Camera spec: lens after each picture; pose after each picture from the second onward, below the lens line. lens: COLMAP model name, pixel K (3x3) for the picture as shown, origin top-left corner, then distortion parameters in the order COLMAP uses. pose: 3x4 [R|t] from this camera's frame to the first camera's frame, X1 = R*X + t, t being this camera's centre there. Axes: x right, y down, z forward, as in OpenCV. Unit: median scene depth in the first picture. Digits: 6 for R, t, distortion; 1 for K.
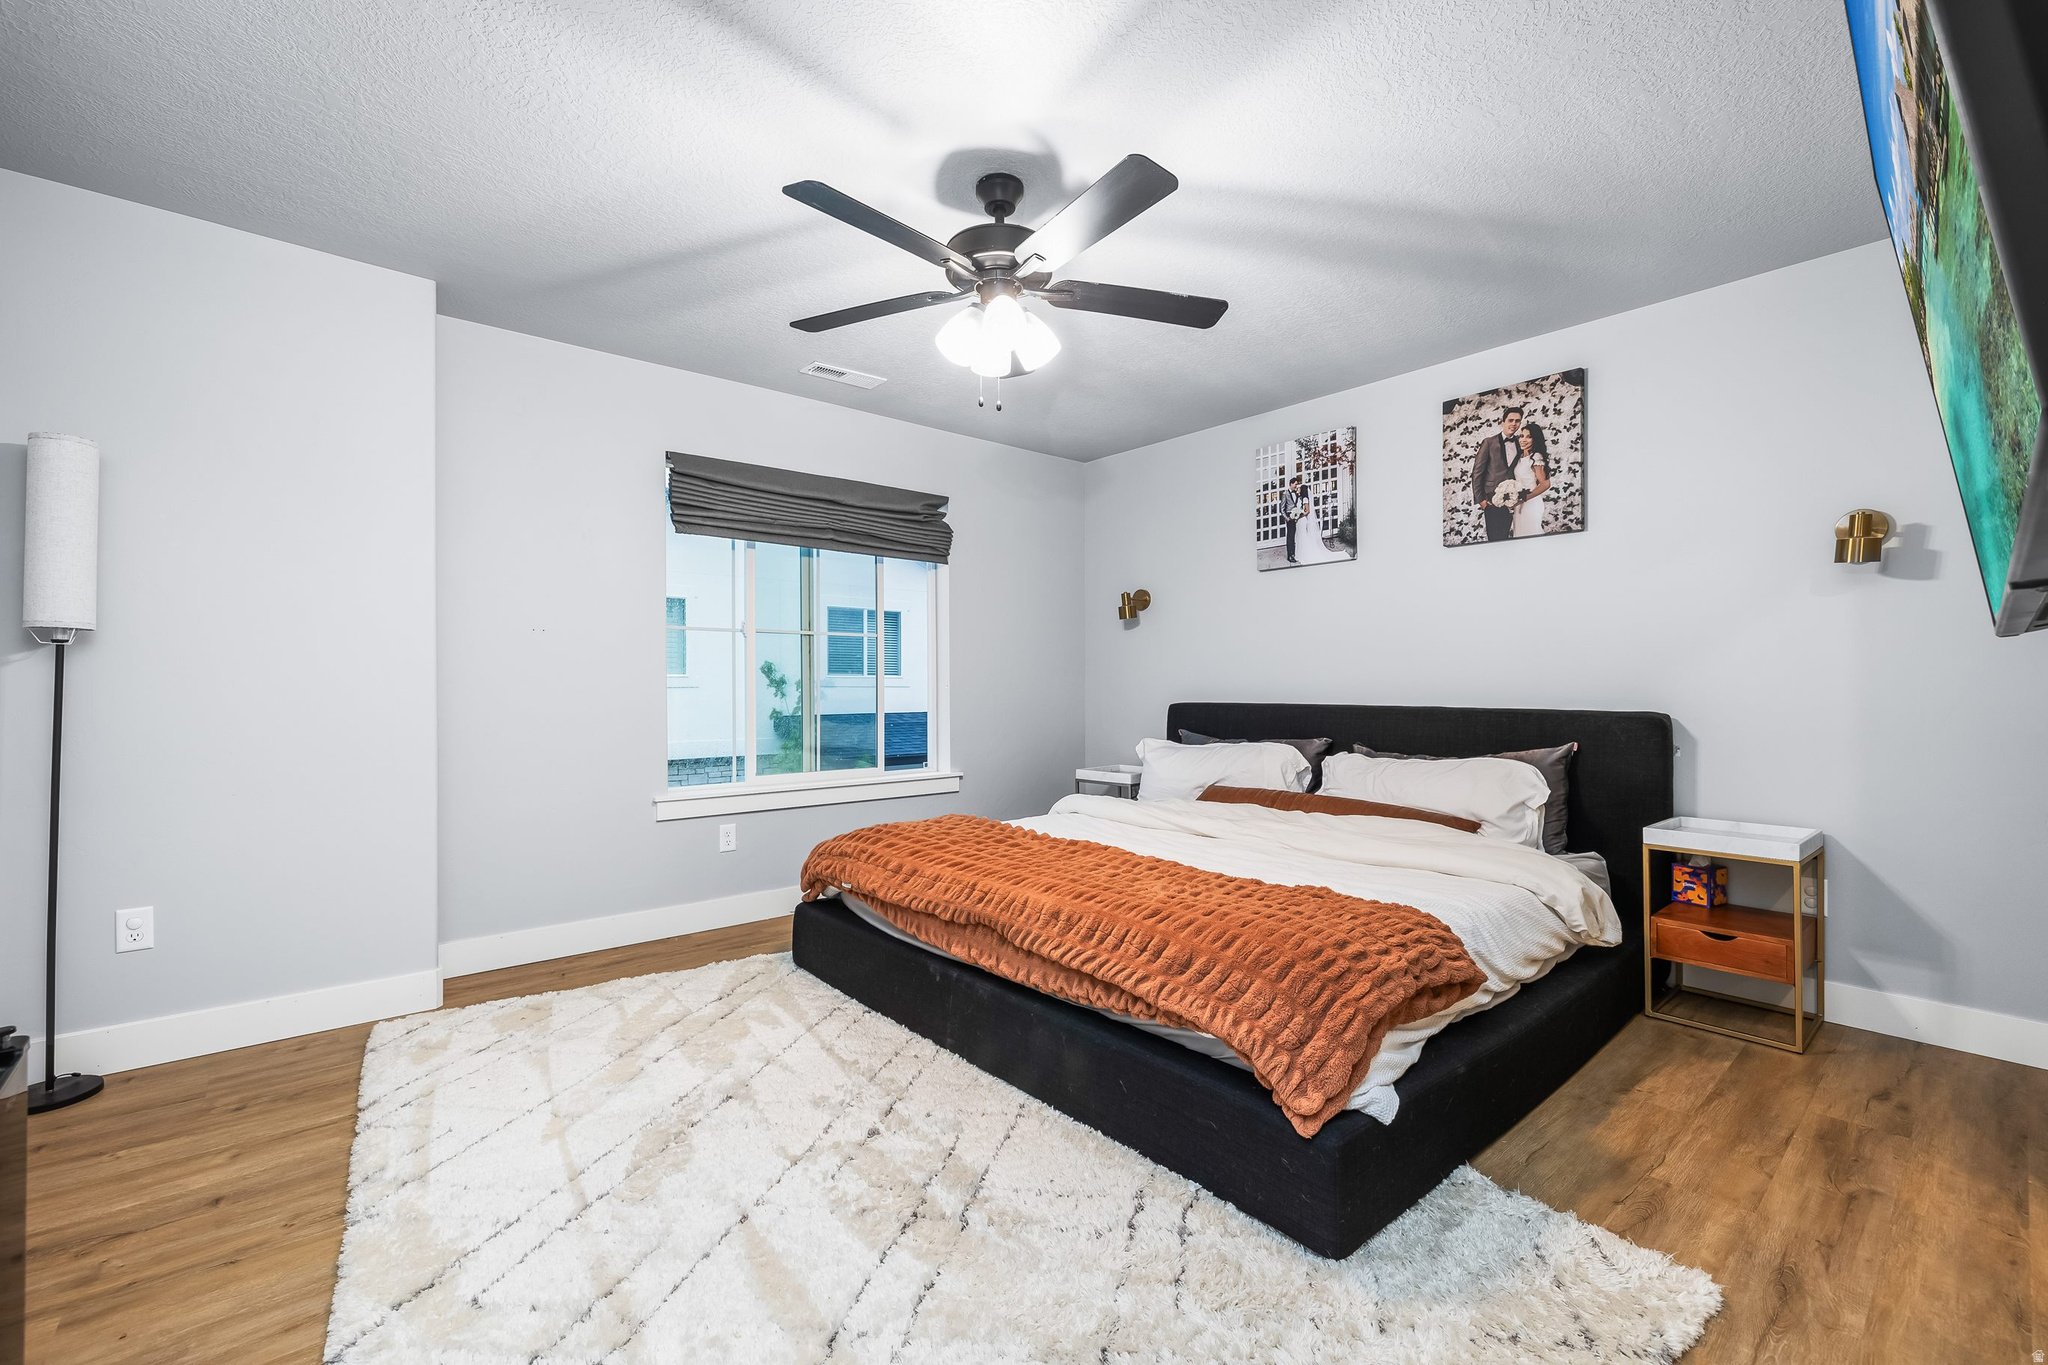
lens RADIAL K [[868.5, 0, 1024.0], [0, 868.5, 682.5], [0, 0, 1]] dist [-0.000374, -0.000008]
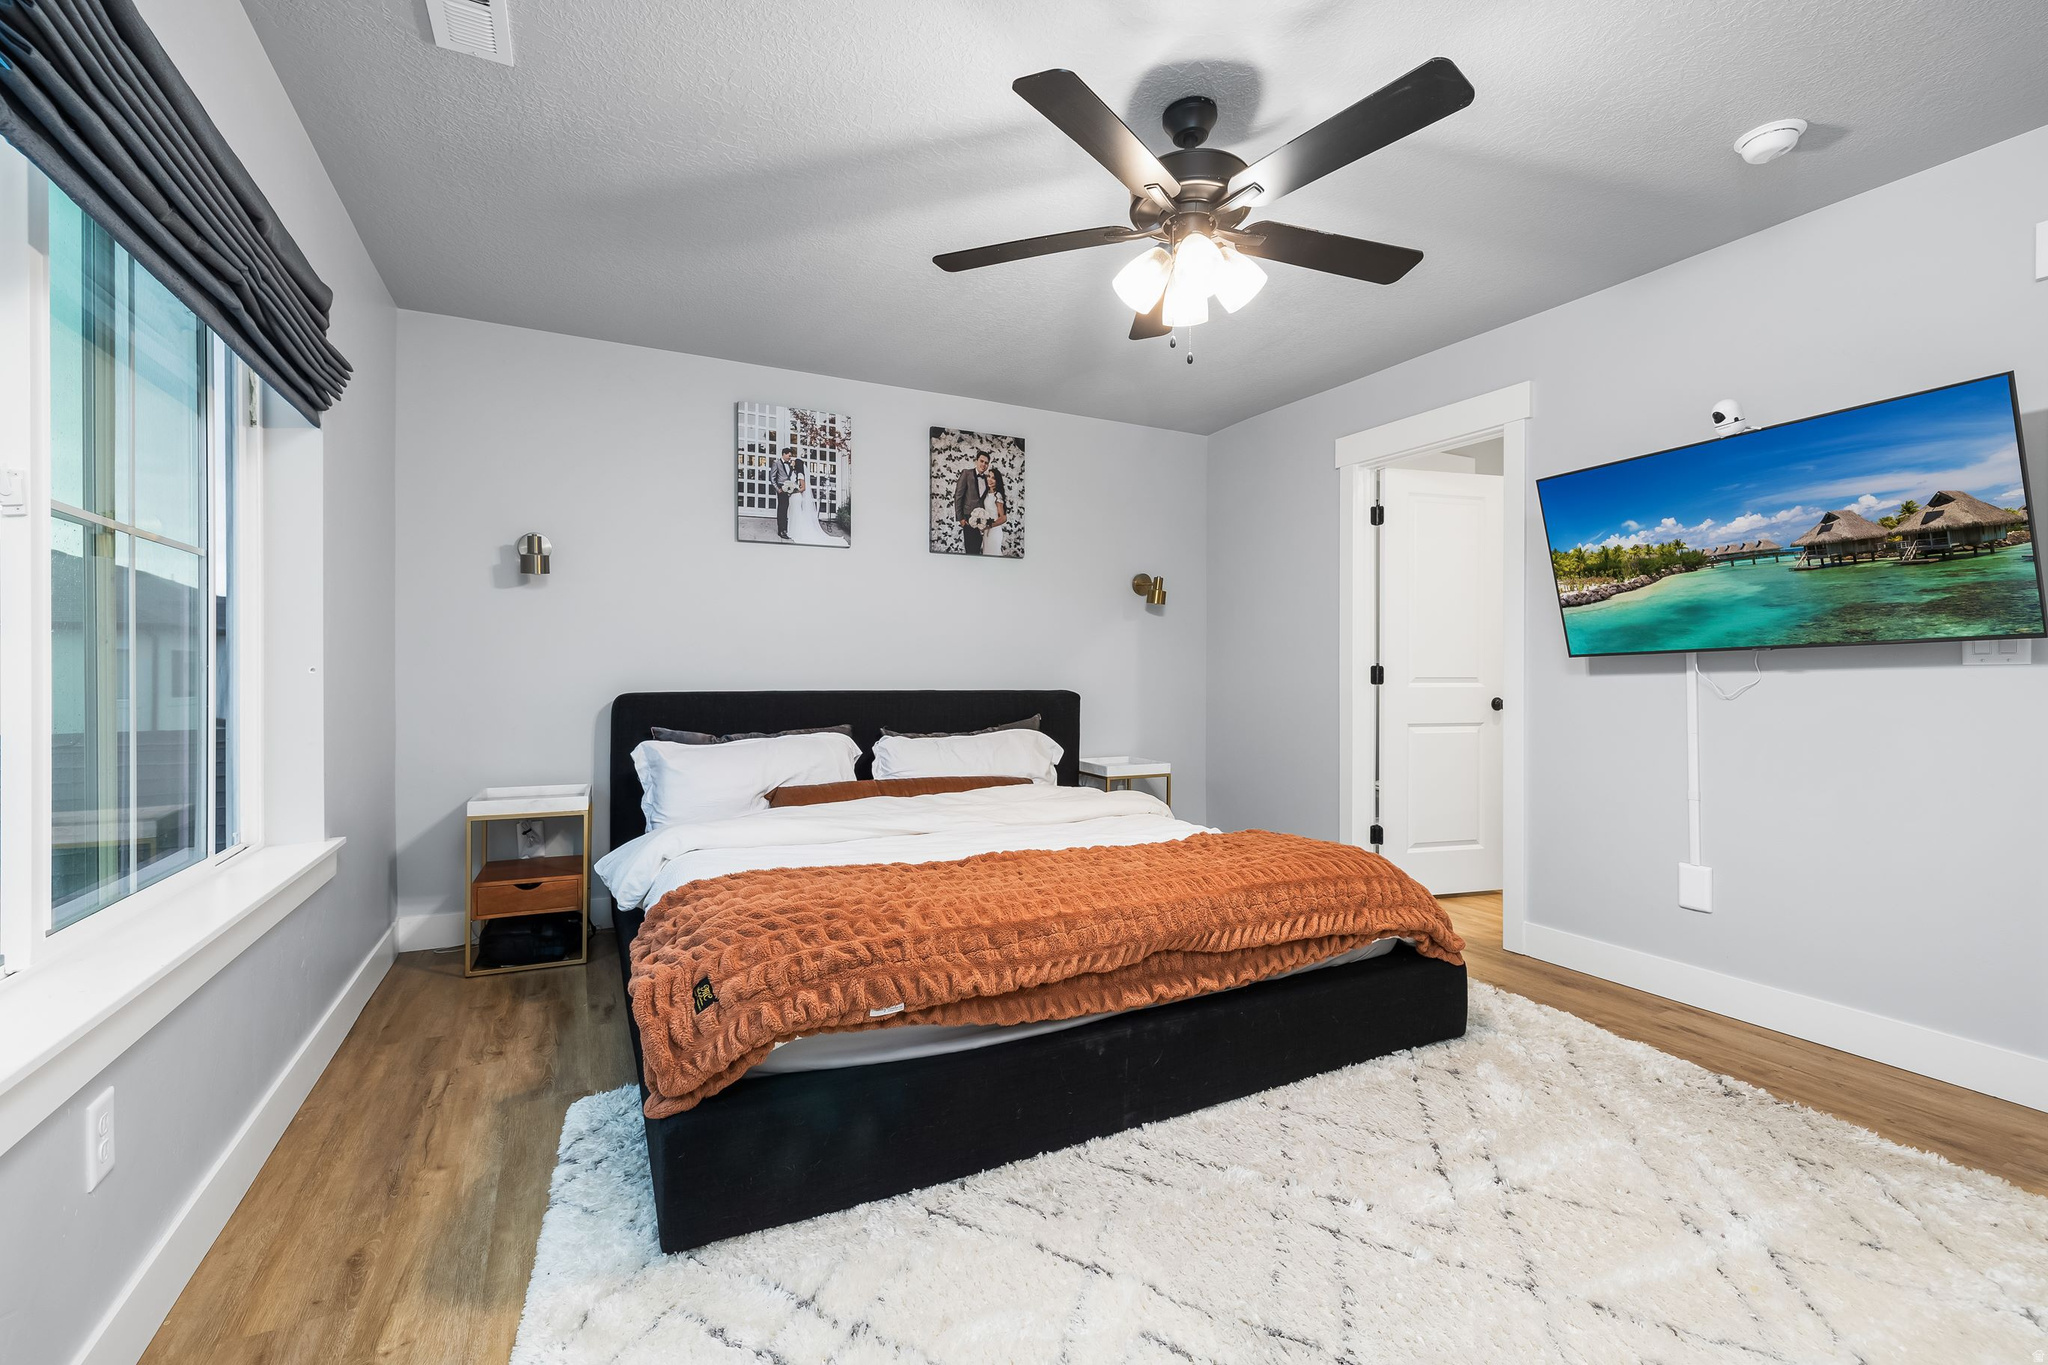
lens RADIAL K [[849.5, 0, 1021.3], [0, 849.5, 666.9], [0, 0, 1]] dist [-0.001004, -0.000024]
pose [[0.235488, 0.005779, 0.971860, -0.568331], [-0.006311, 0.999970, -0.004417, 0.001543], [-0.971857, -0.005094, 0.235518, 0.597373]]
